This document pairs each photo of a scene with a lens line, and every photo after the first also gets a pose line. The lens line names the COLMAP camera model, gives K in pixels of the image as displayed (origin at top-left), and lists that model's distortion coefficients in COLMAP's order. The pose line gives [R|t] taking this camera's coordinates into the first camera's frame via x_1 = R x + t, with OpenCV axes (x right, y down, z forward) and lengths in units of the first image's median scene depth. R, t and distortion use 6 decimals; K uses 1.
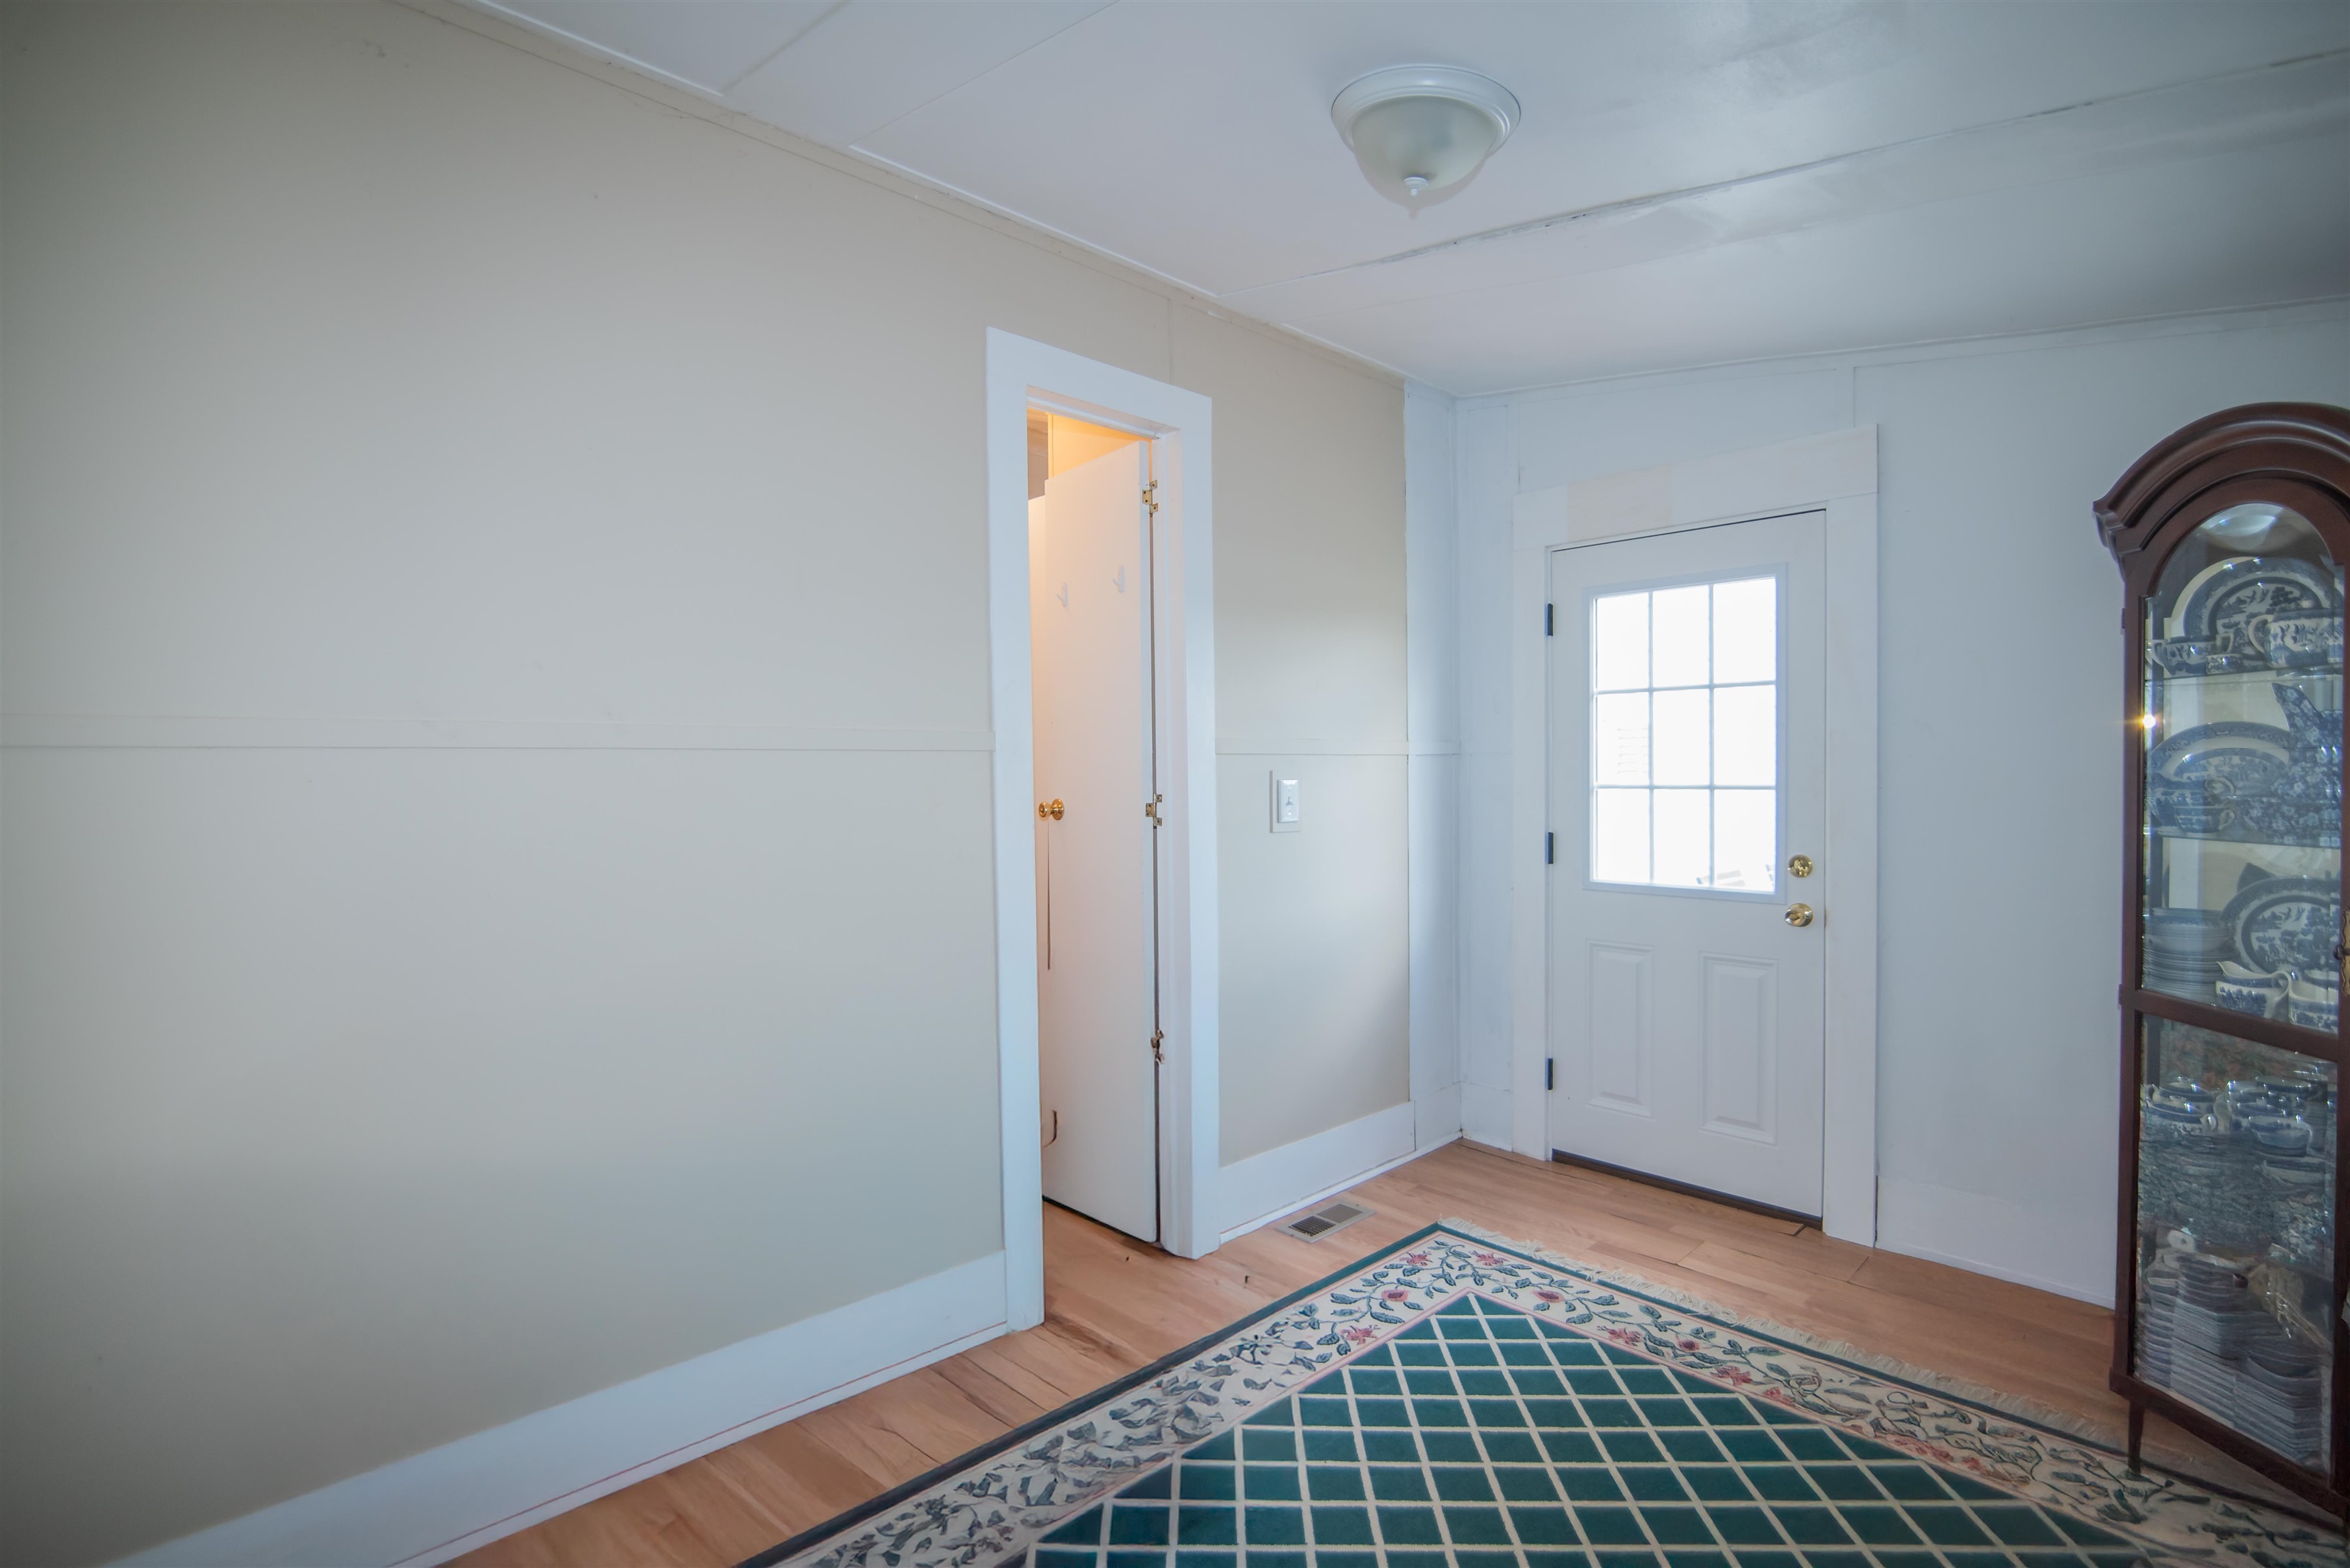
lens RADIAL K [[1088.7, 0, 1162.9], [0, 1088.7, 786.7], [0, 0, 1]] dist [-0.018827, 0.000623]
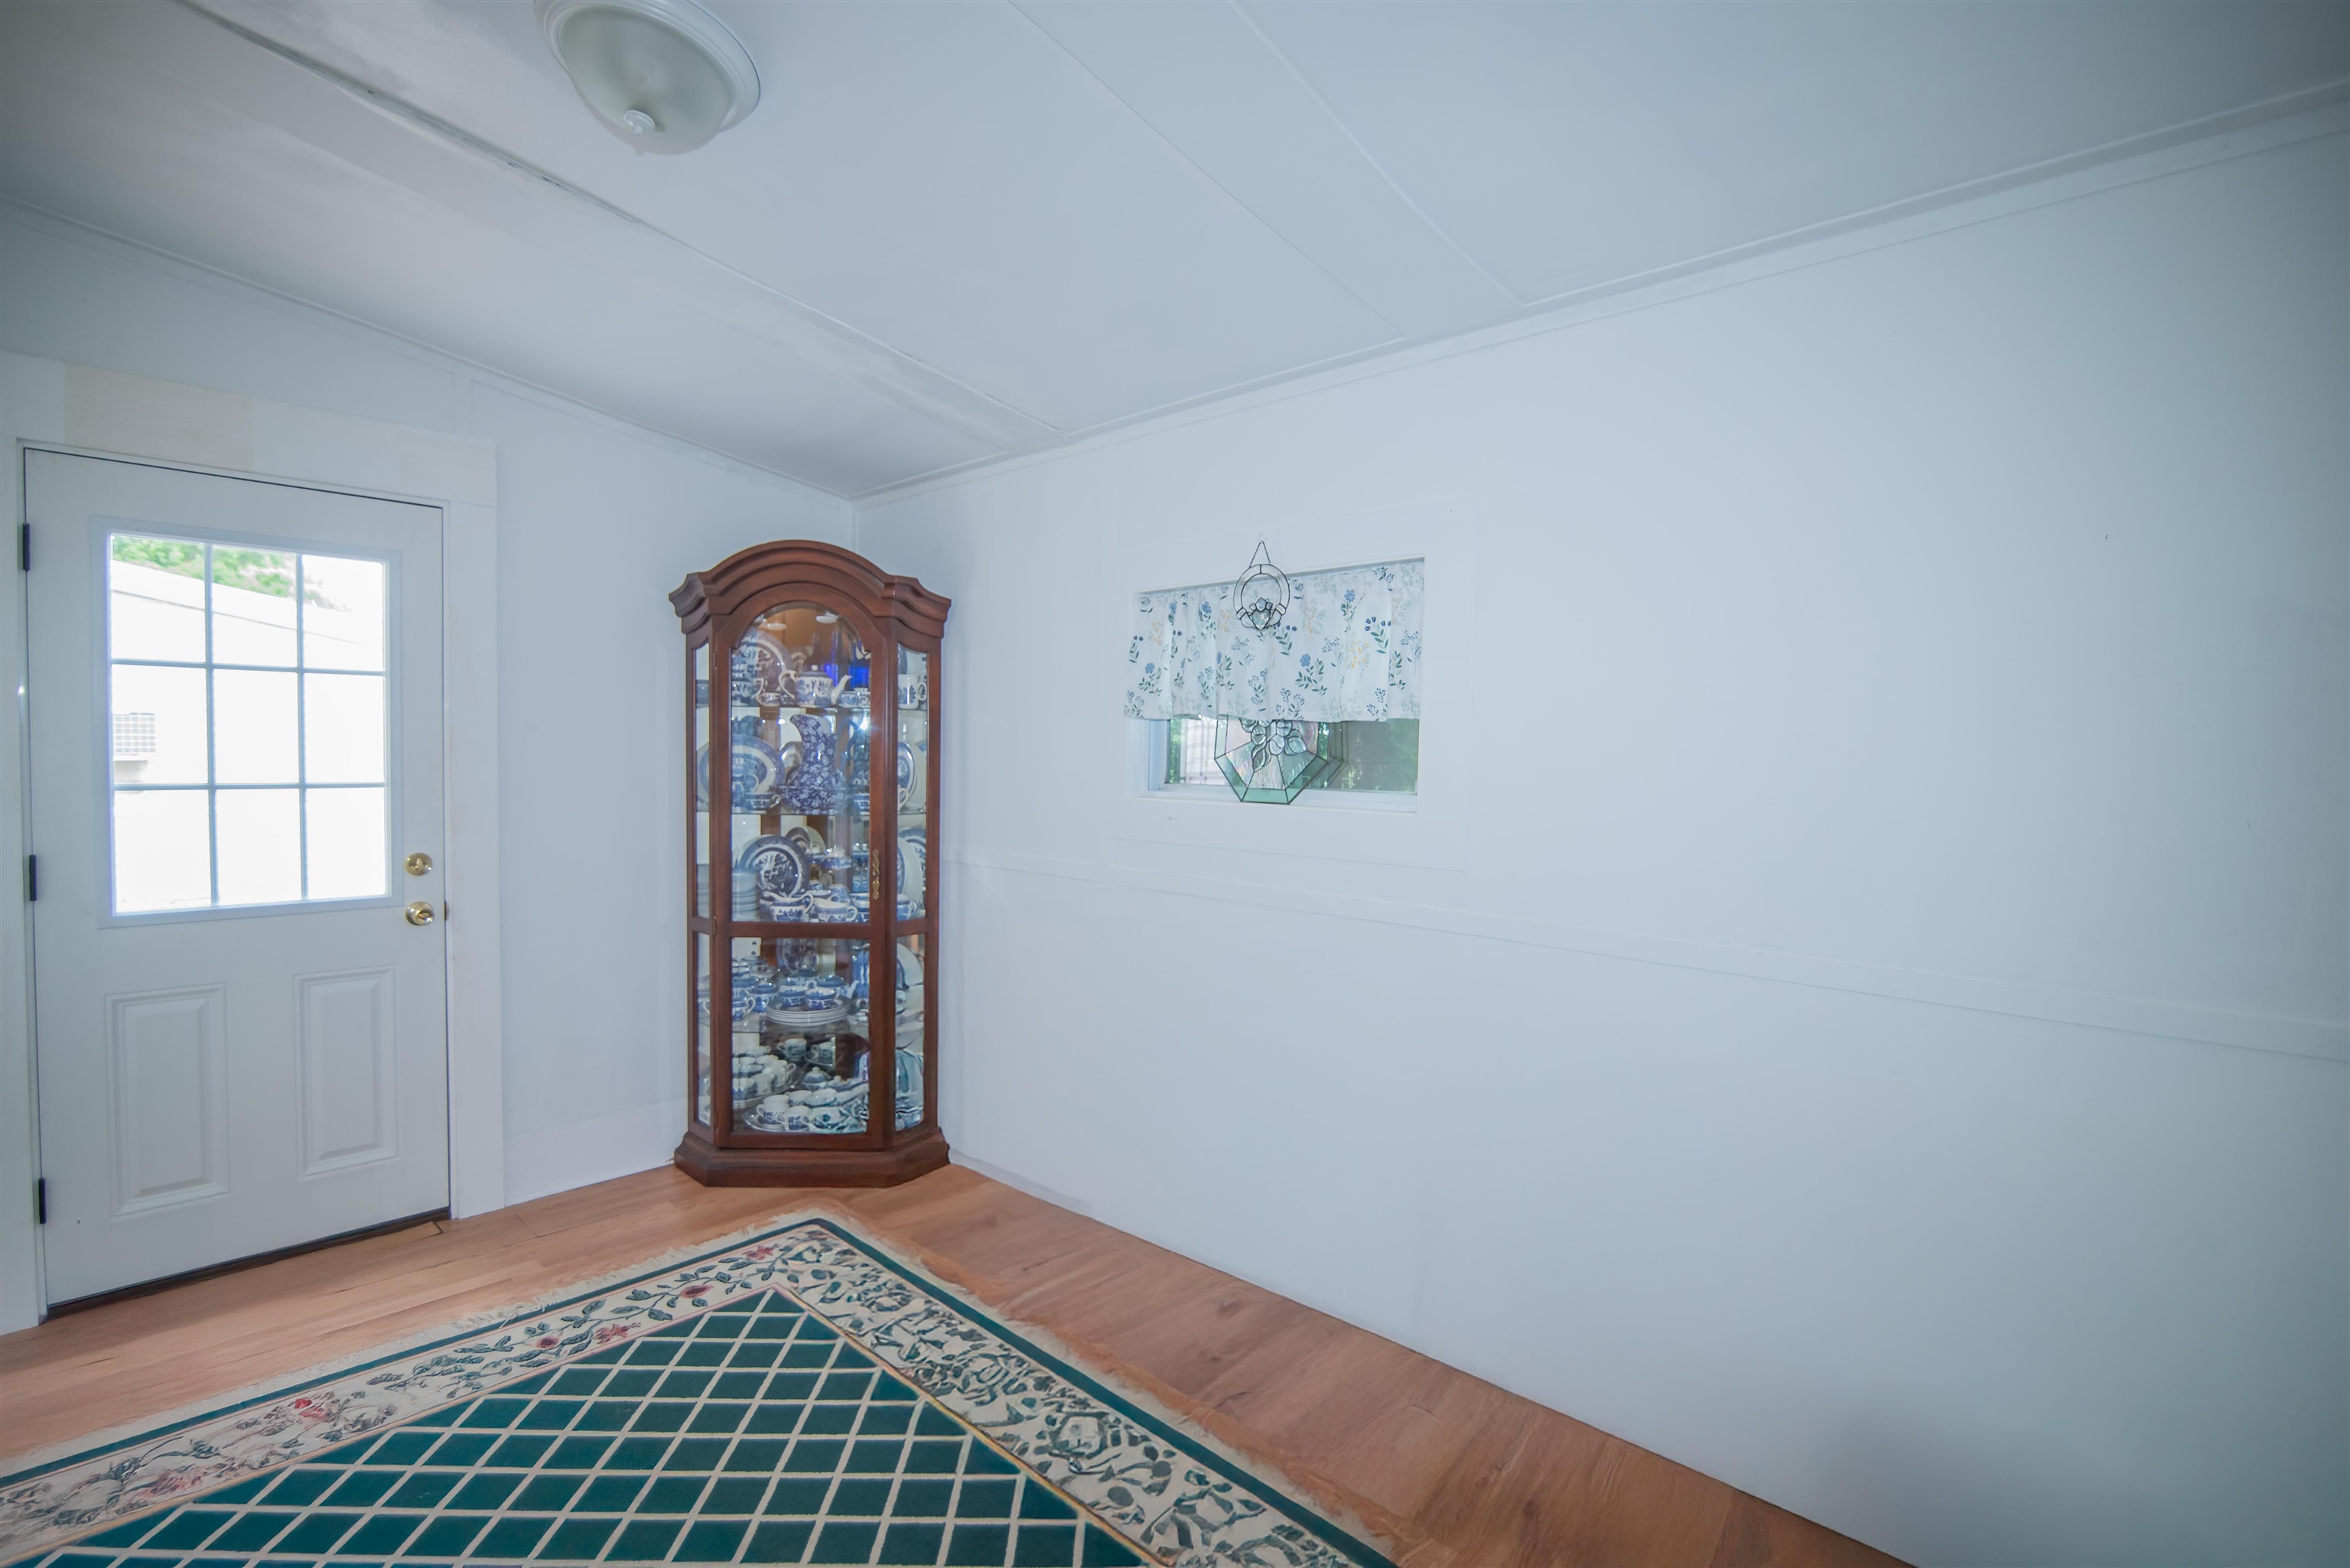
lens RADIAL K [[1088.7, 0, 1162.9], [0, 1088.7, 786.7], [0, 0, 1]] dist [-0.018827, 0.000623]
pose [[-0.060871, -0.030517, 0.997679, -0.429069], [0.000516, 0.999531, 0.030605, -0.026584], [-0.998146, 0.002378, -0.060827, 0.385380]]
